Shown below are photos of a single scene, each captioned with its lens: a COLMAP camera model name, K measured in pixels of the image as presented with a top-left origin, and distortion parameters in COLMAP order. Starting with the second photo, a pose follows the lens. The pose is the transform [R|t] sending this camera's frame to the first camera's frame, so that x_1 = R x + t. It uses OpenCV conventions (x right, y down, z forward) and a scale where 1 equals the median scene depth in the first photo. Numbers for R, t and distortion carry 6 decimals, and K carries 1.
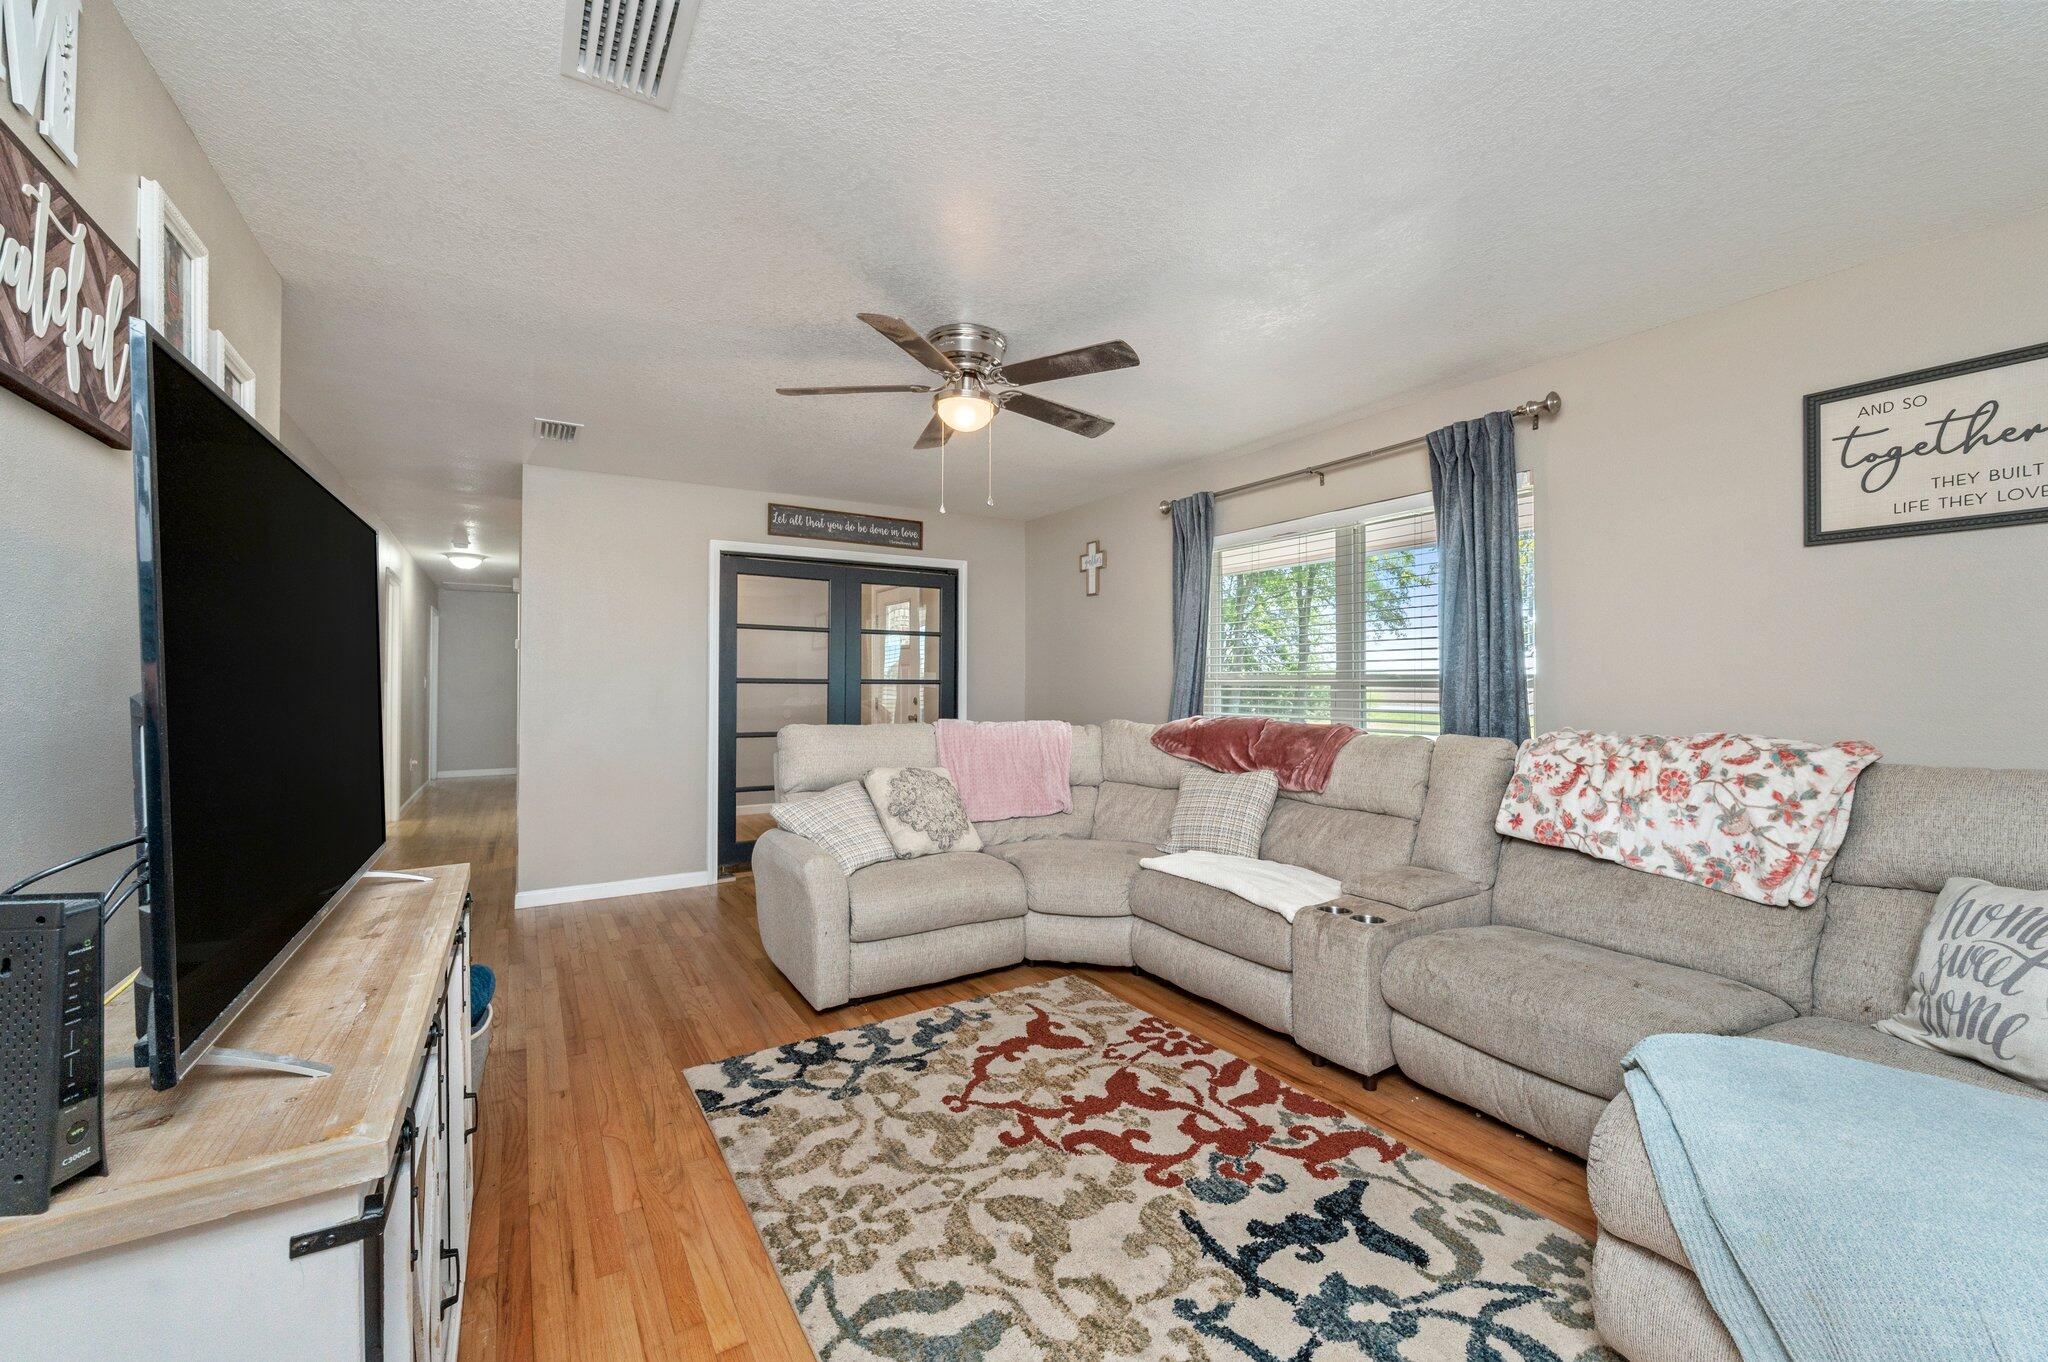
lens RADIAL K [[813.0, 0, 1035.6], [0, 813.0, 672.7], [0, 0, 1]] dist [-0.008011, -0.000196]
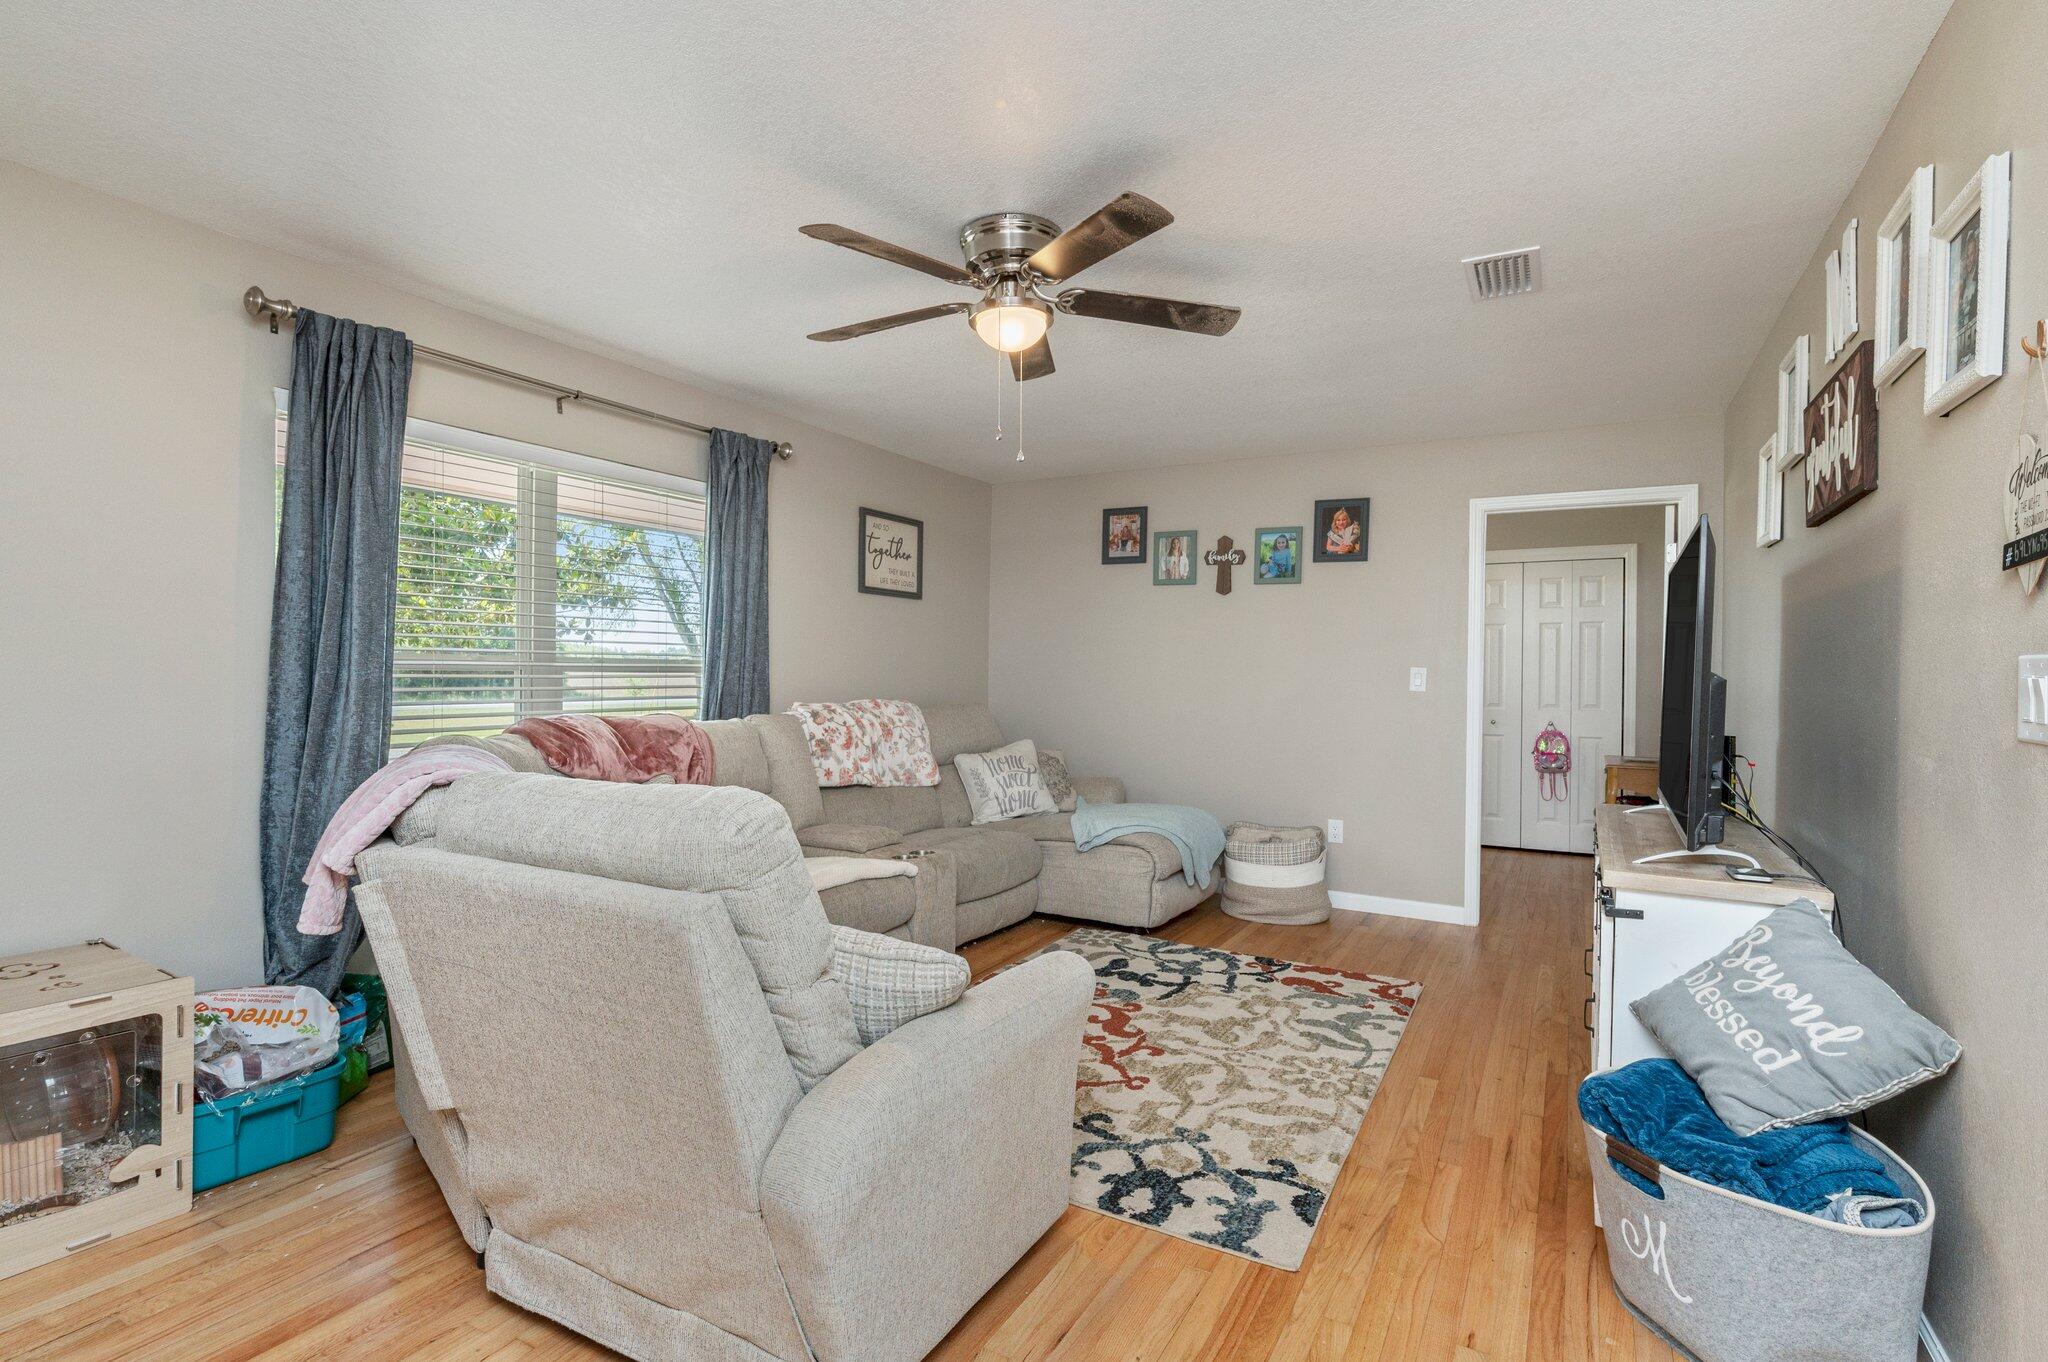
lens RADIAL K [[923.1, 0, 1037.5], [0, 923.1, 678.1], [0, 0, 1]] dist [-0.003240, 0.000120]
pose [[-0.456336, -0.010822, 0.889742, -1.144610], [-0.018619, 0.999823, 0.002612, 0.020654], [-0.889613, -0.015374, -0.456456, 1.762613]]
